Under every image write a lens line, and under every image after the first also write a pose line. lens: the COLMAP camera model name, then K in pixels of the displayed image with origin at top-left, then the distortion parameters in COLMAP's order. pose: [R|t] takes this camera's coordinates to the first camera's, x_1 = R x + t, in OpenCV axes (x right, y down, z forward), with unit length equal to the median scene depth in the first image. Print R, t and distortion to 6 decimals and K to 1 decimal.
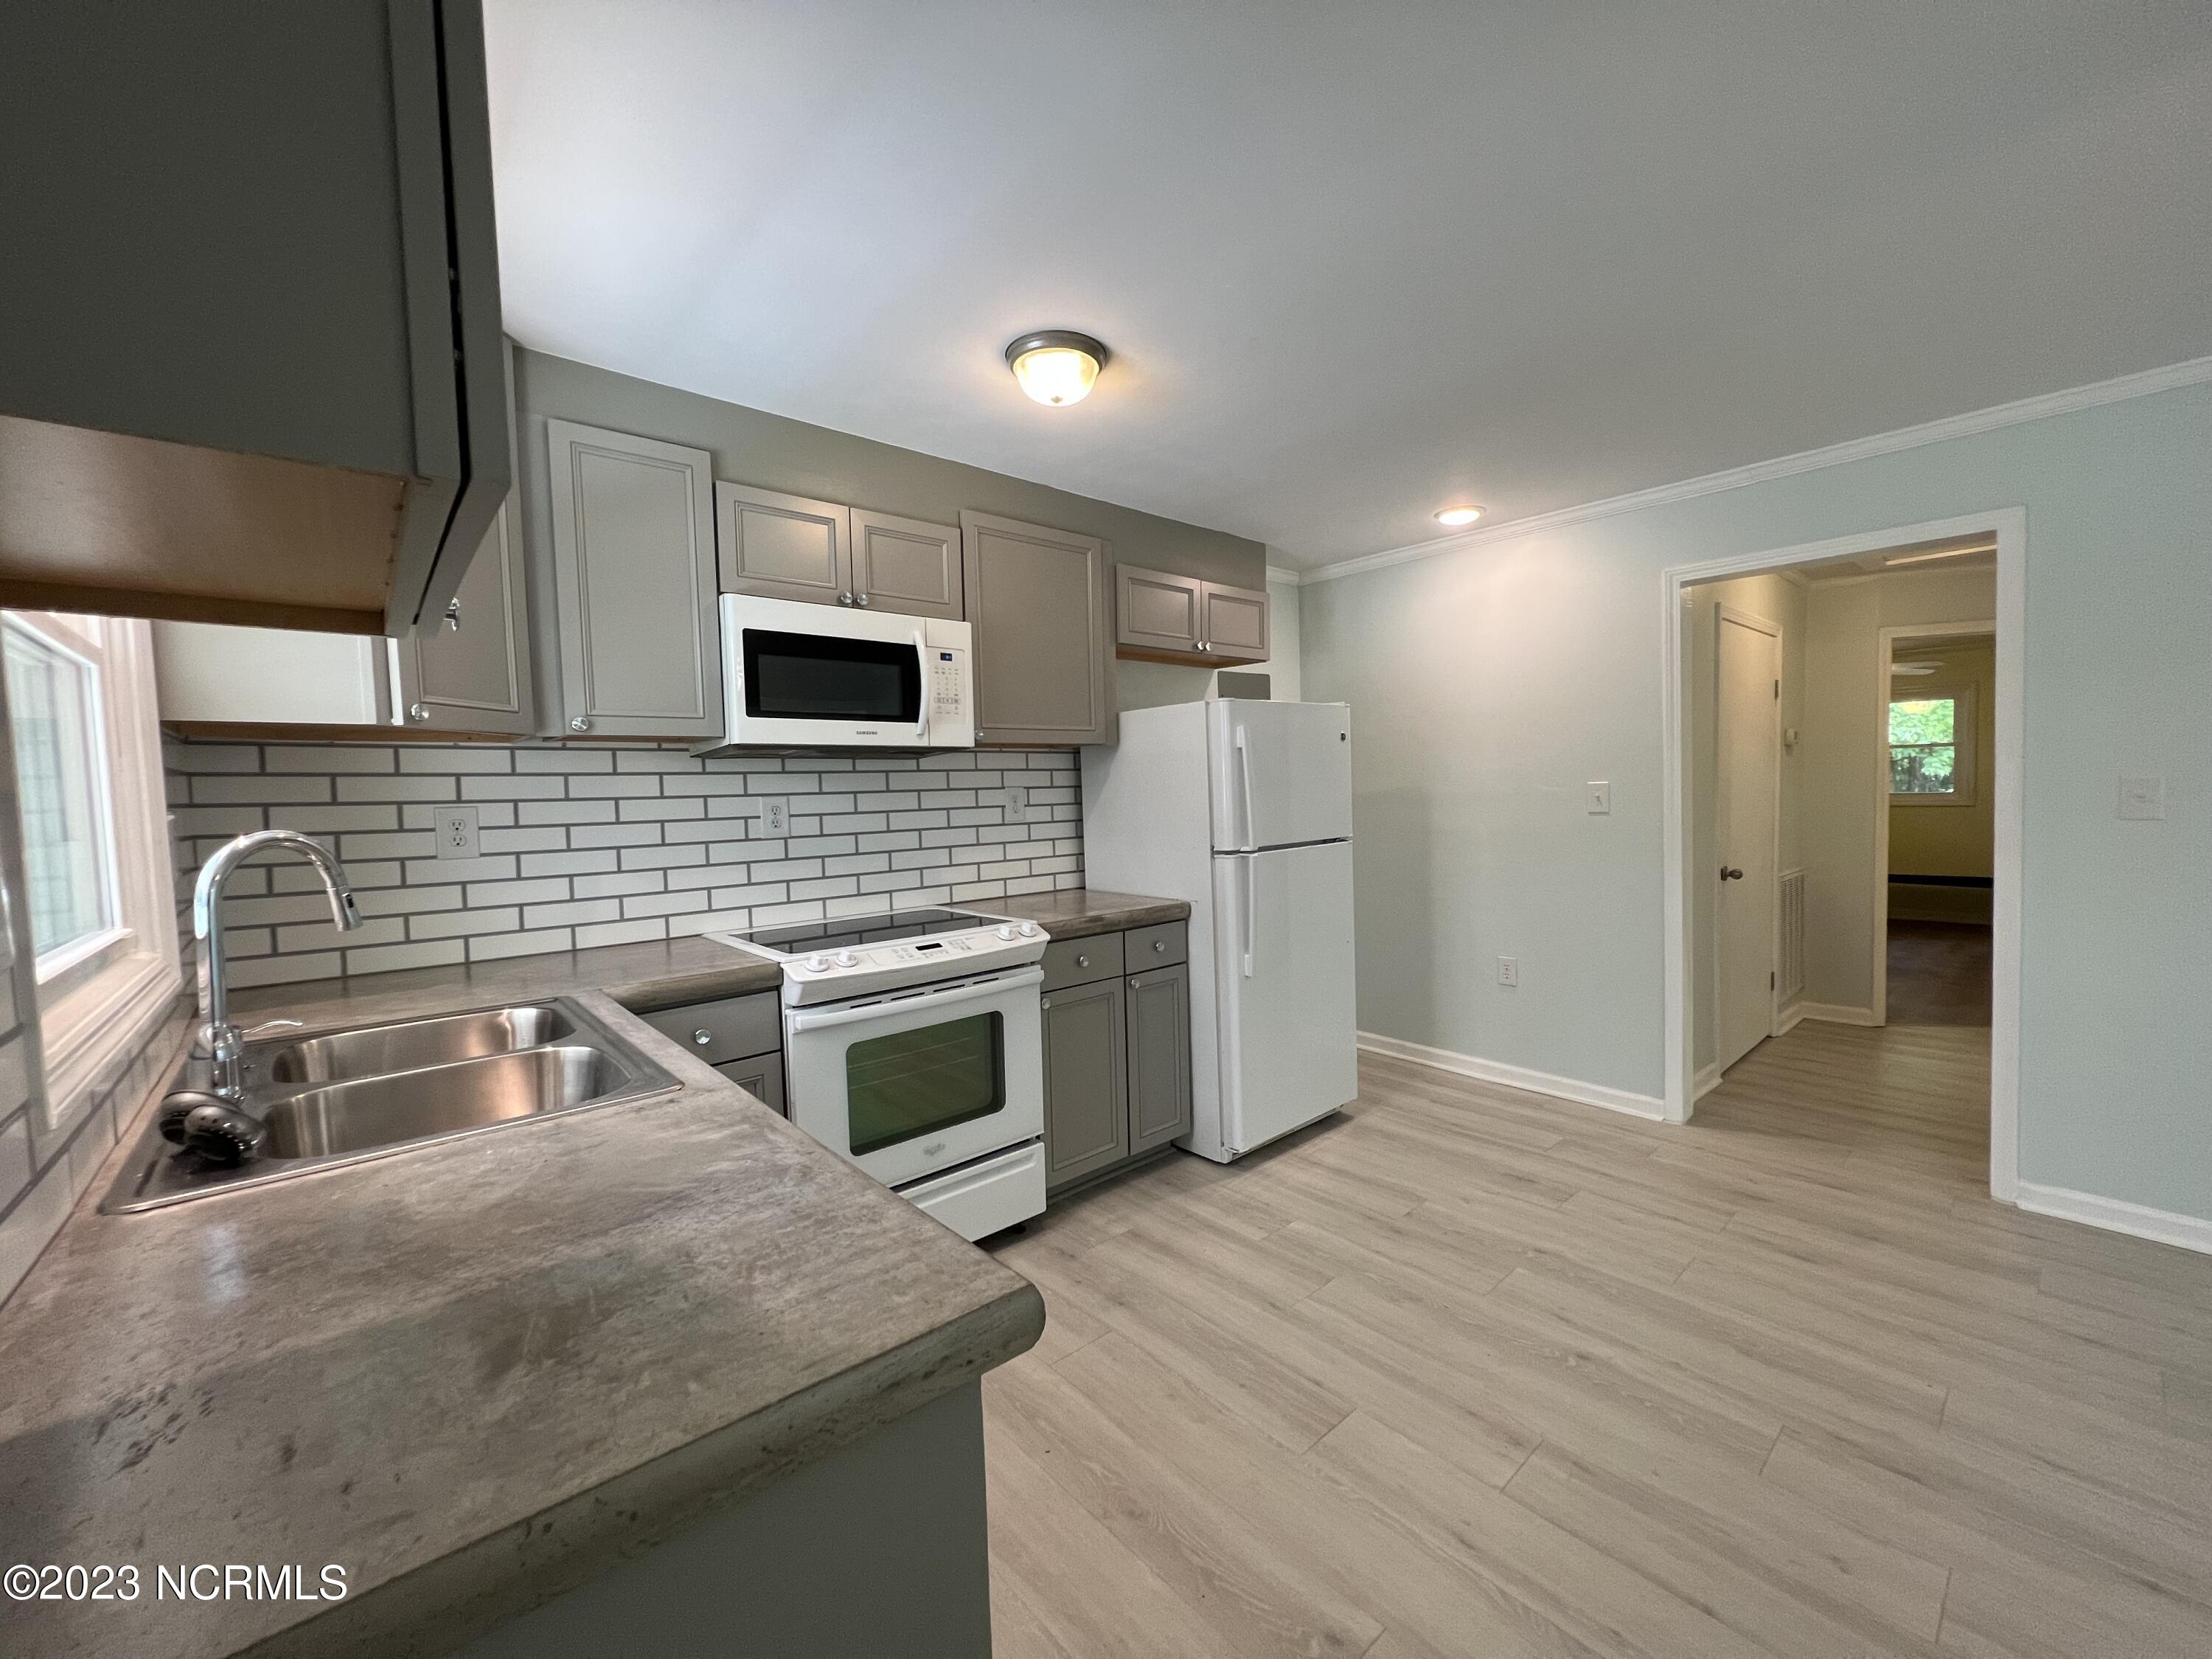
lens RADIAL K [[883.5, 0, 1109.5], [0, 883.5, 832.5], [0, 0, 1]] dist [-0.001919, 0.001213]
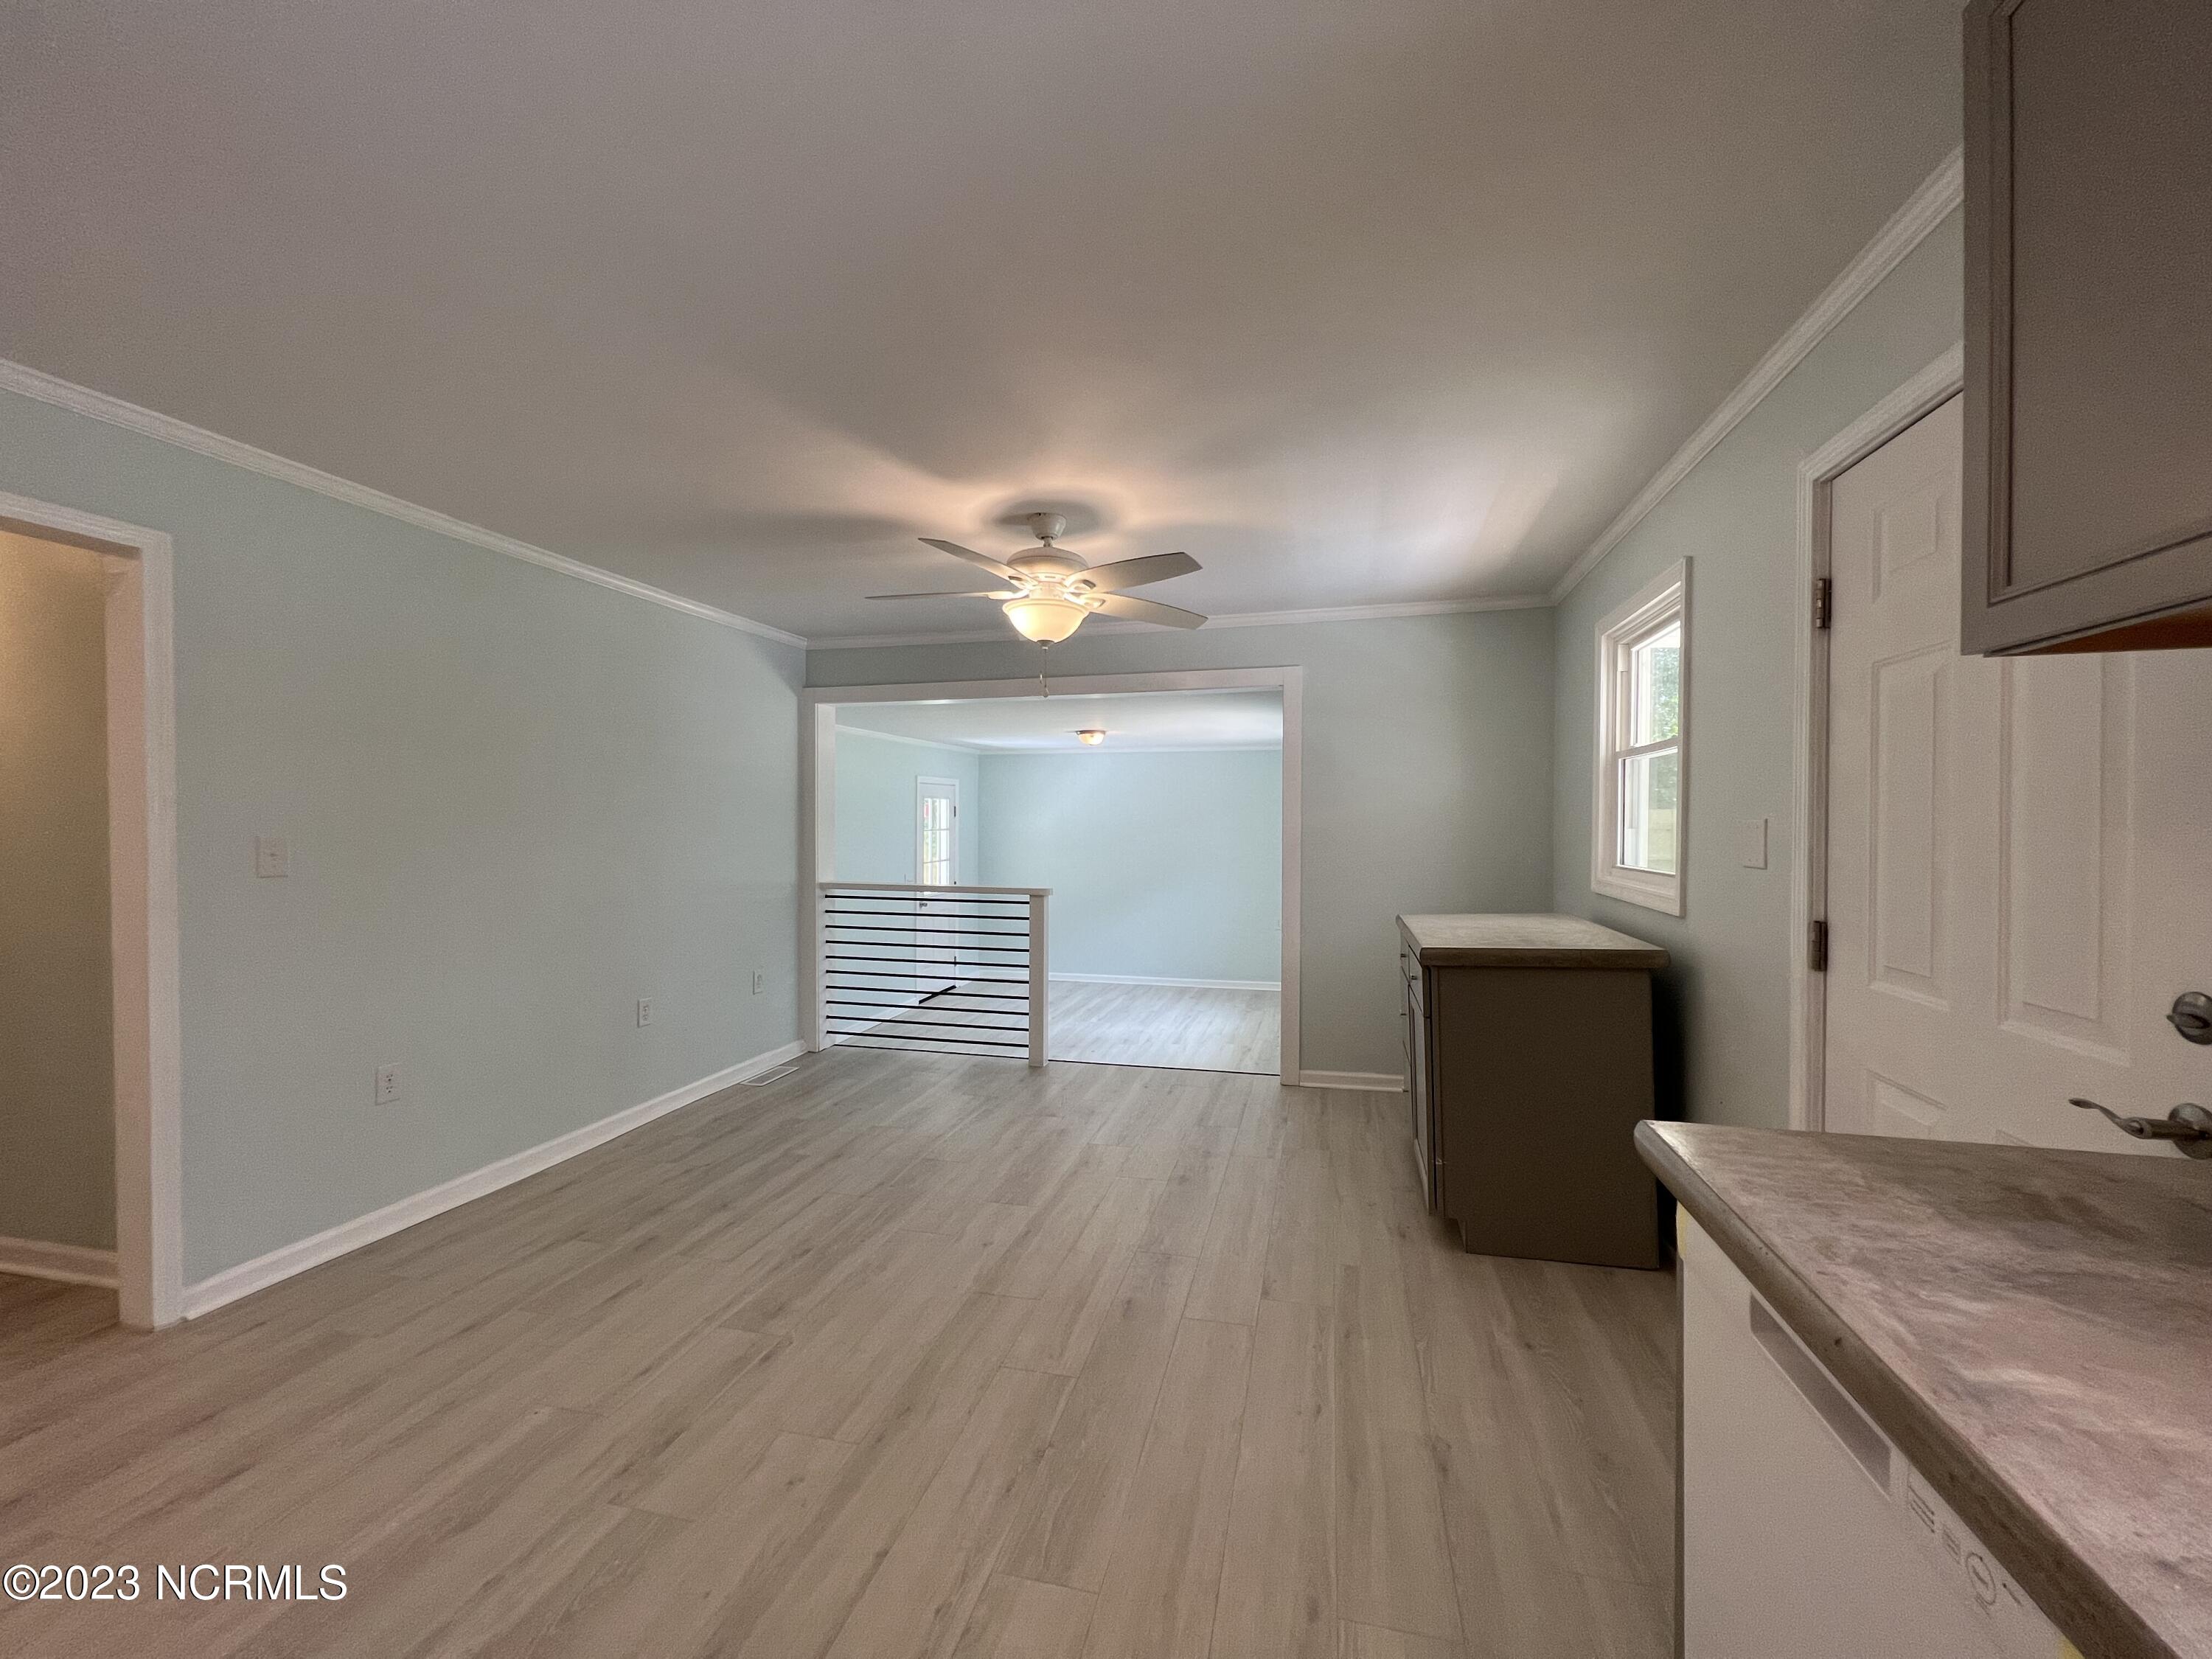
lens RADIAL K [[883.5, 0, 1109.5], [0, 883.5, 832.5], [0, 0, 1]] dist [-0.001919, 0.001213]
pose [[-0.564739, 0.018807, 0.825055, -0.239921], [0.057745, 0.998190, 0.016772, -0.025863], [-0.823247, 0.057114, -0.564803, 0.732894]]
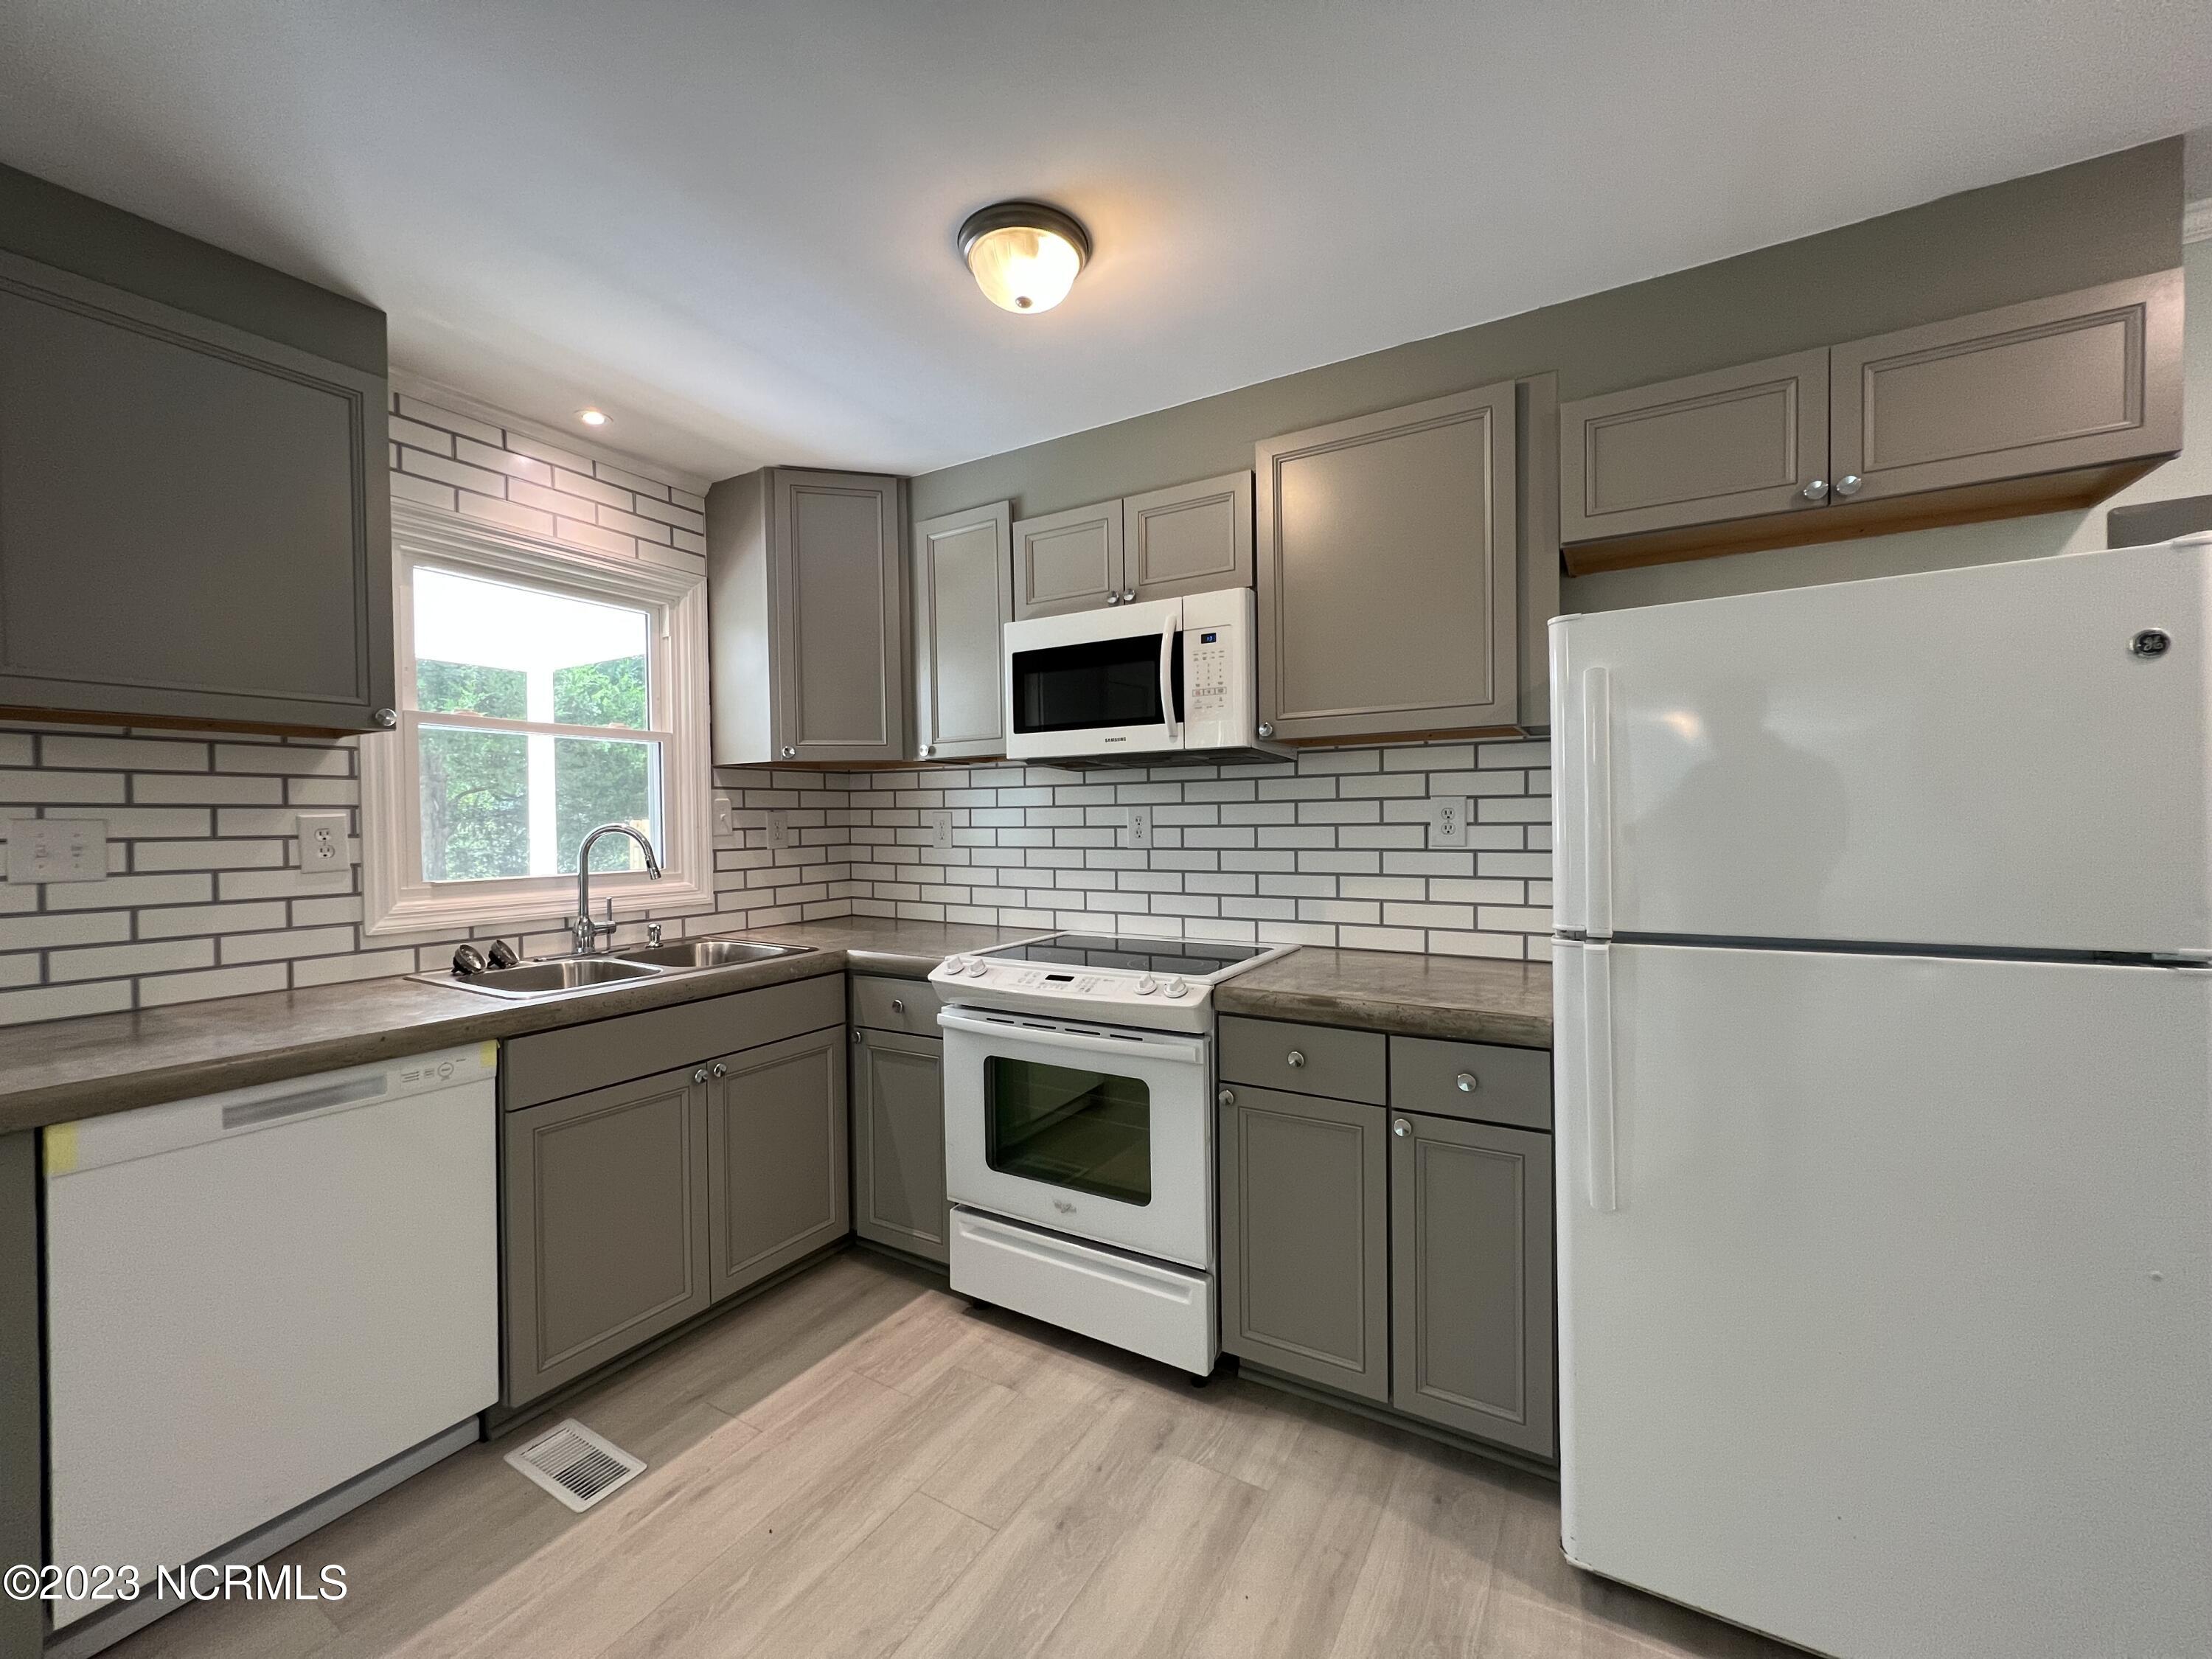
lens RADIAL K [[883.5, 0, 1109.5], [0, 883.5, 832.5], [0, 0, 1]] dist [-0.001919, 0.001213]
pose [[0.305642, 0.041013, -0.951263, 0.598305], [-0.043008, 0.998647, 0.029237, -0.041786], [0.951175, 0.031976, 0.306992, 0.703782]]
